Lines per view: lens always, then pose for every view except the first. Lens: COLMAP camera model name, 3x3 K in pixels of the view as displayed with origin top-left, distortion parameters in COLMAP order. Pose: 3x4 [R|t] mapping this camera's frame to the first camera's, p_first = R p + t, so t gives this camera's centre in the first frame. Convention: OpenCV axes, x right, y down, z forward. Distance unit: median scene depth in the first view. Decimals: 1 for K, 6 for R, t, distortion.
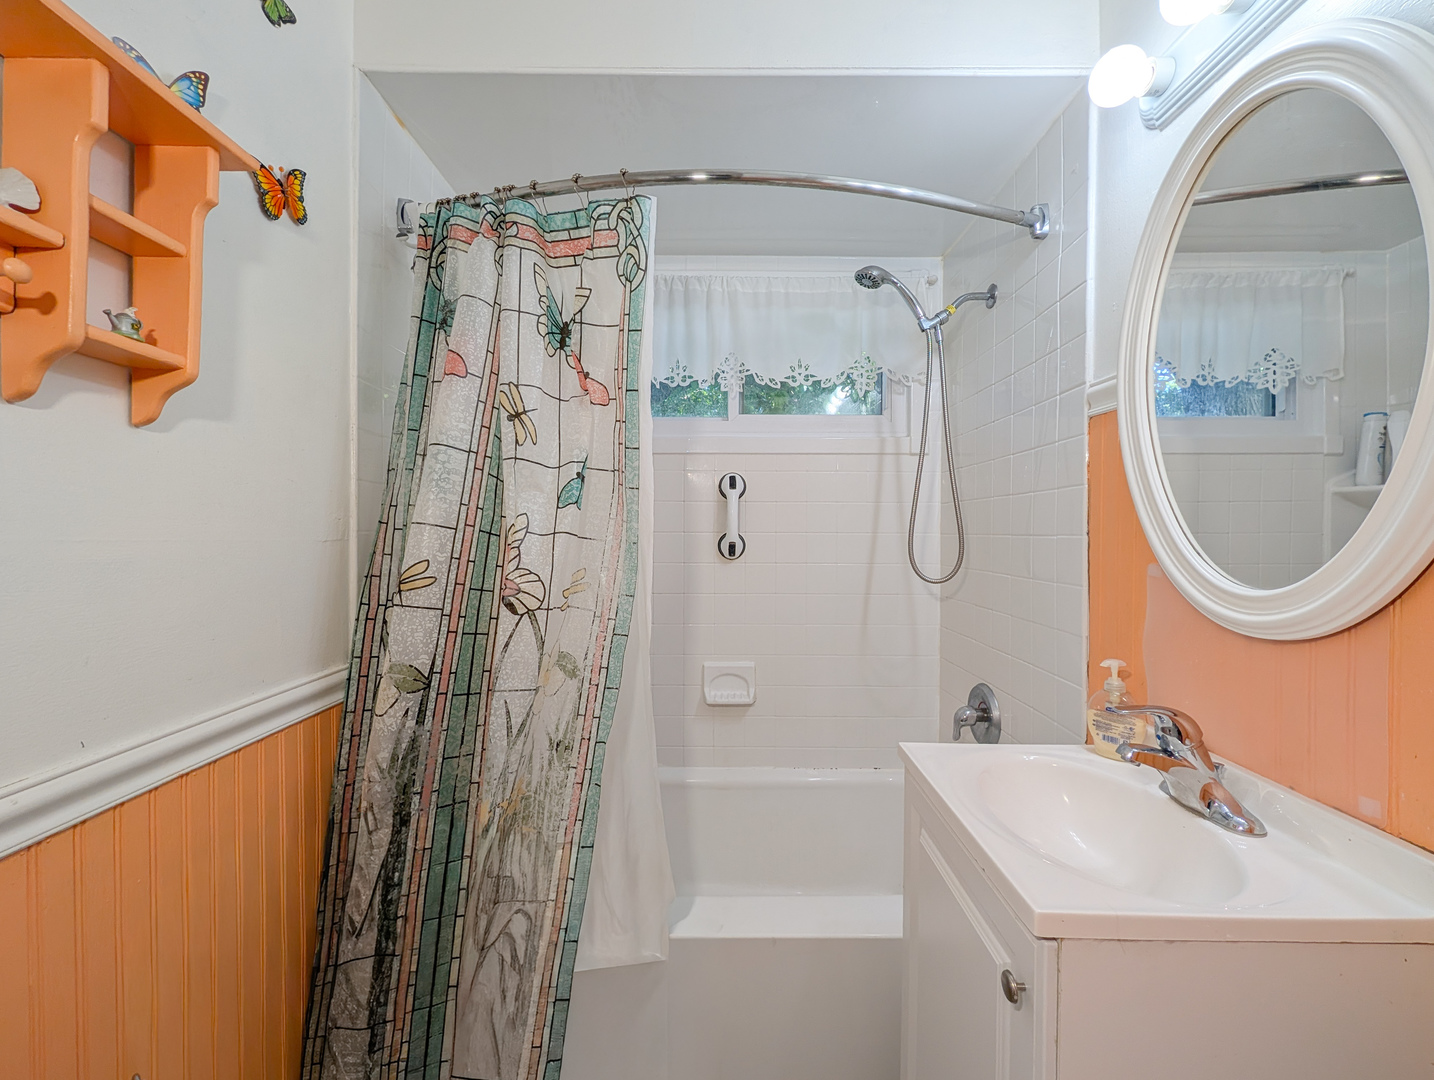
lens RADIAL K [[569.5, 0, 717.0], [0, 569.5, 540.0], [0, 0, 1]] dist [-0.002106, -0.000139]
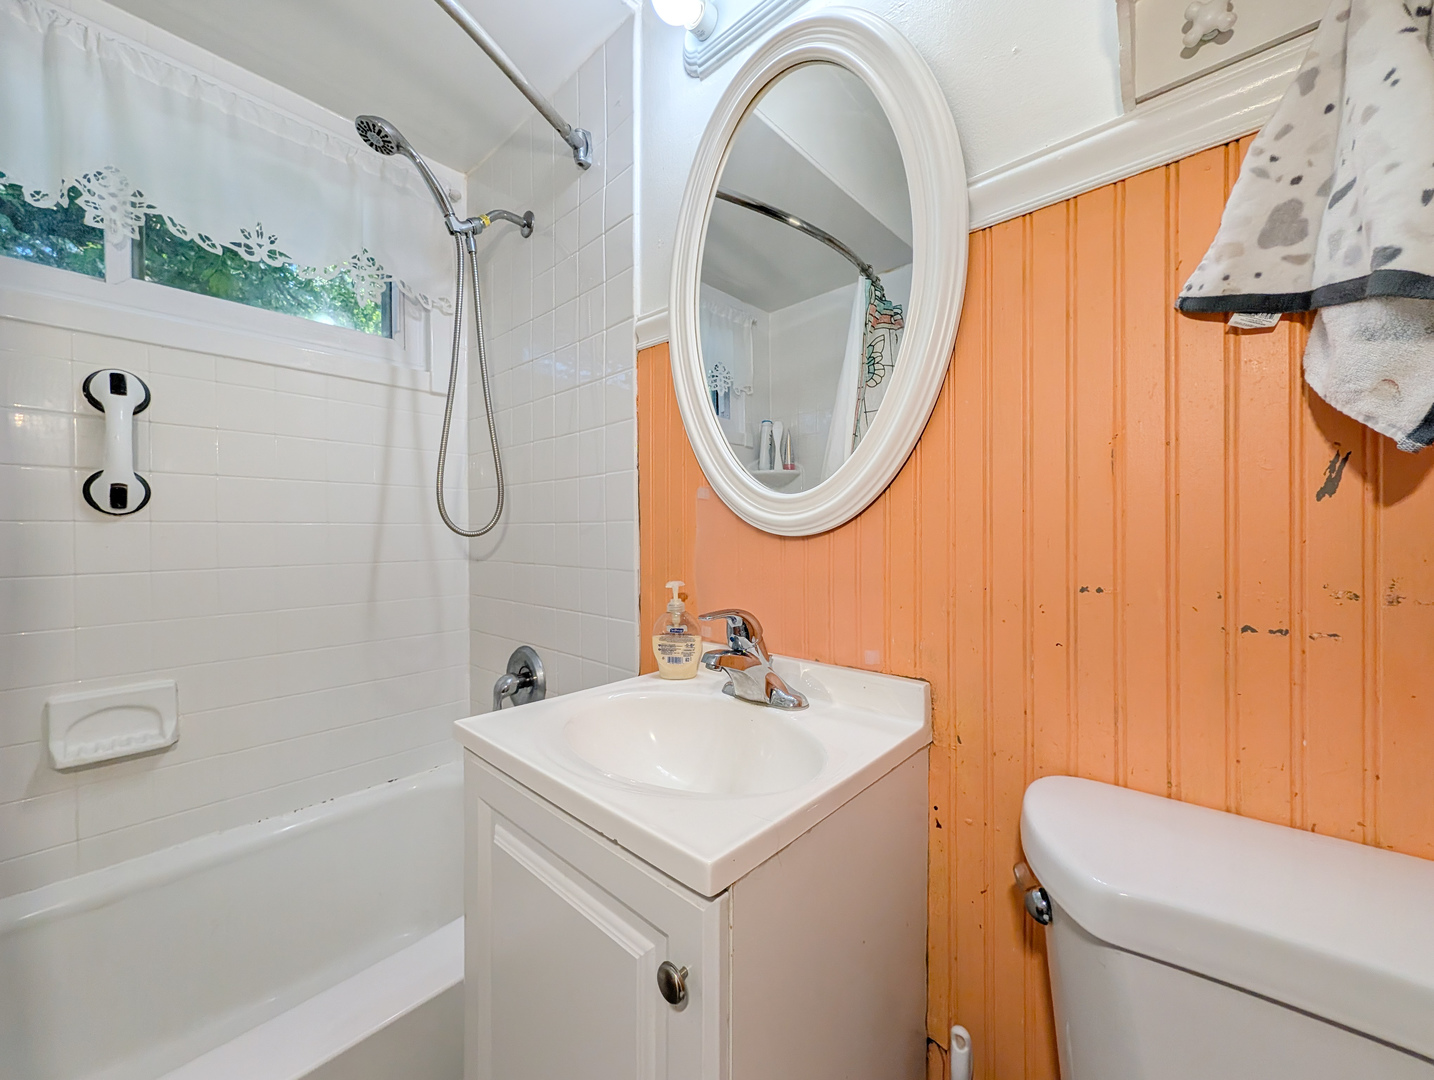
lens RADIAL K [[552.6, 0, 720.6], [0, 552.6, 537.4], [0, 0, 1]] dist [-0.000375, -0.000017]
pose [[0.663141, -0.011877, 0.748400, 0.018302], [0.011931, 0.999915, 0.005296, 0.103691], [-0.748400, 0.005418, 0.663226, 0.234206]]
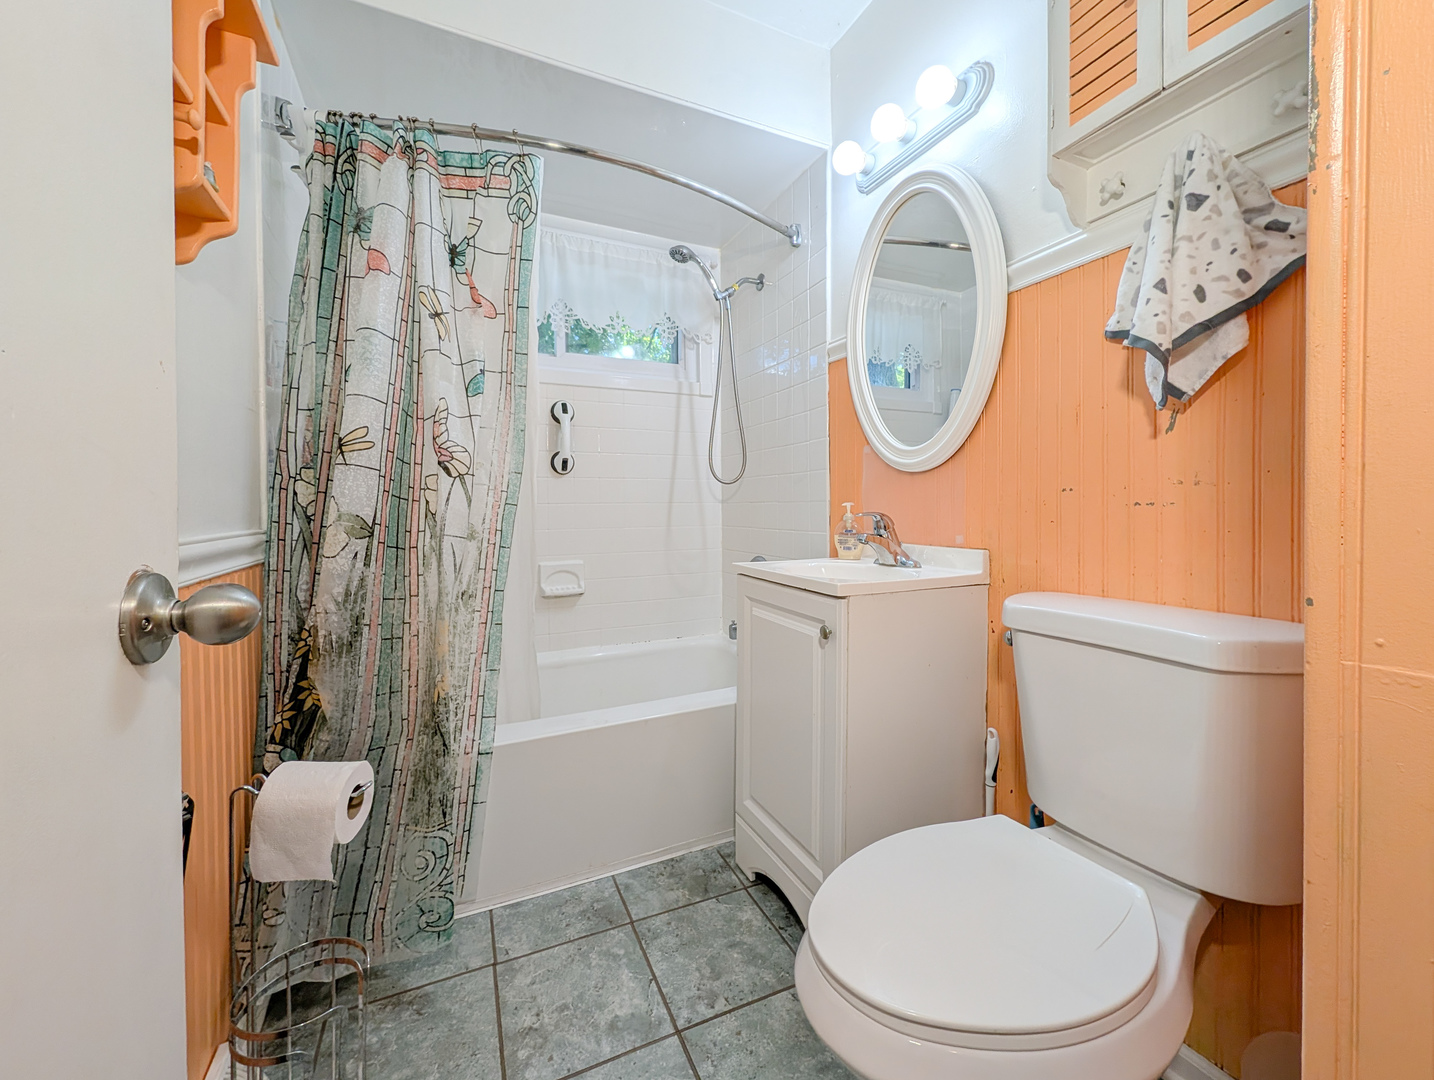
lens RADIAL K [[543.2, 0, 694.7], [0, 543.2, 513.7], [0, 0, 1]] dist [-0.017889, 0.000036]
pose [[0.915402, -0.014690, 0.402274, -0.293832], [0.011397, 0.999879, 0.010578, 0.177788], [-0.402380, -0.005098, 0.915458, -0.232012]]
